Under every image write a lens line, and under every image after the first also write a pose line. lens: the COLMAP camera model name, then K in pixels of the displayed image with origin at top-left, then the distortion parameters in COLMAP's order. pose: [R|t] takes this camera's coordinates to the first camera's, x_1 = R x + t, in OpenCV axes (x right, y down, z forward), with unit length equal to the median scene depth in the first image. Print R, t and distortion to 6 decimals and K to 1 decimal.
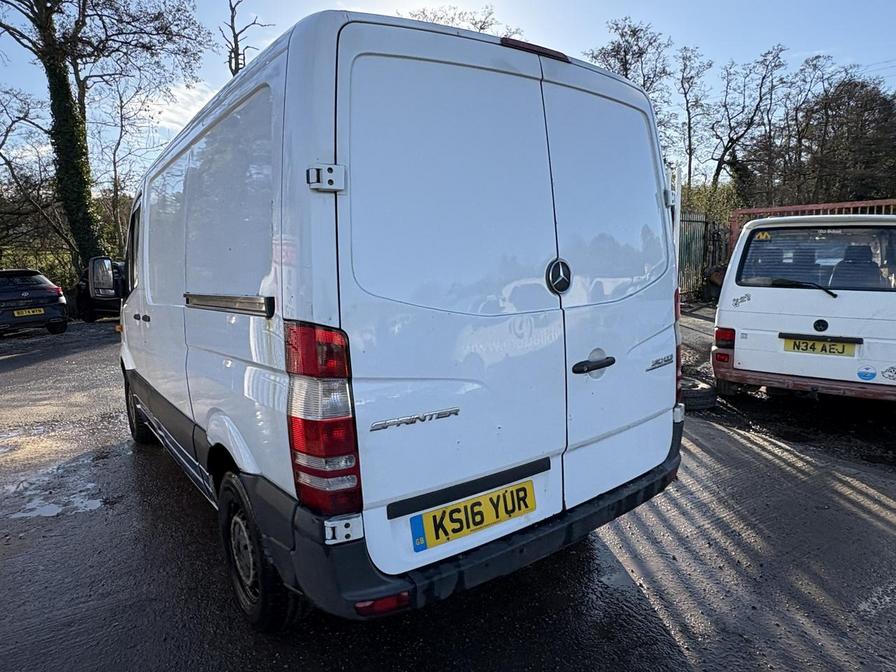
lens RADIAL K [[559.0, 0, 451.1], [0, 559.0, 329.9], [0, 0, 1]] dist [0.006428, -0.001739]
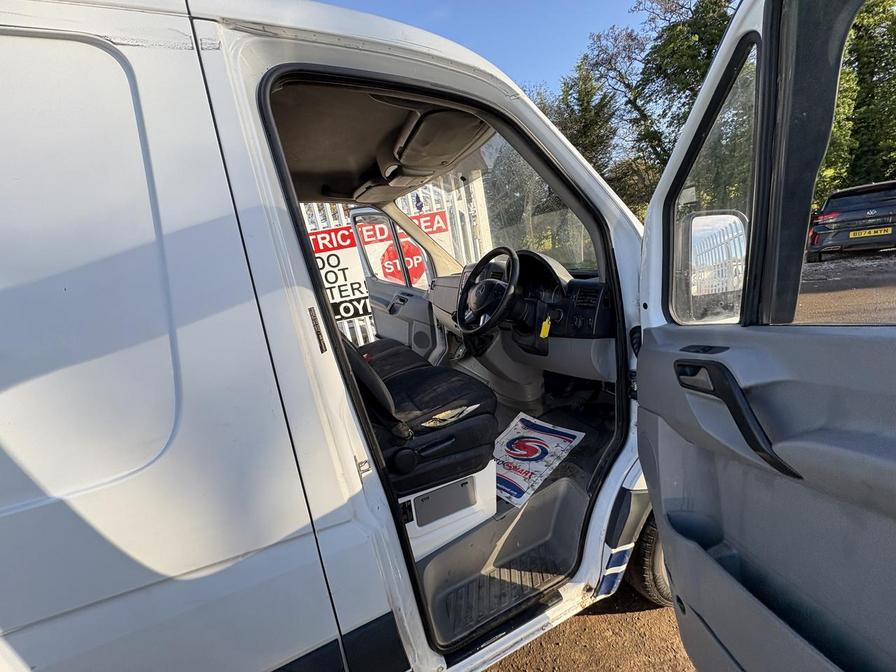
lens RADIAL K [[355.6, 0, 447.4], [0, 355.6, 335.8], [0, 0, 1]] dist [-0.001283, 0.000021]
pose [[-0.242289, 0.298520, -0.923137, 0.073780], [0.034762, 0.953547, 0.299230, -0.370928], [0.969581, 0.040410, -0.241411, 2.490810]]
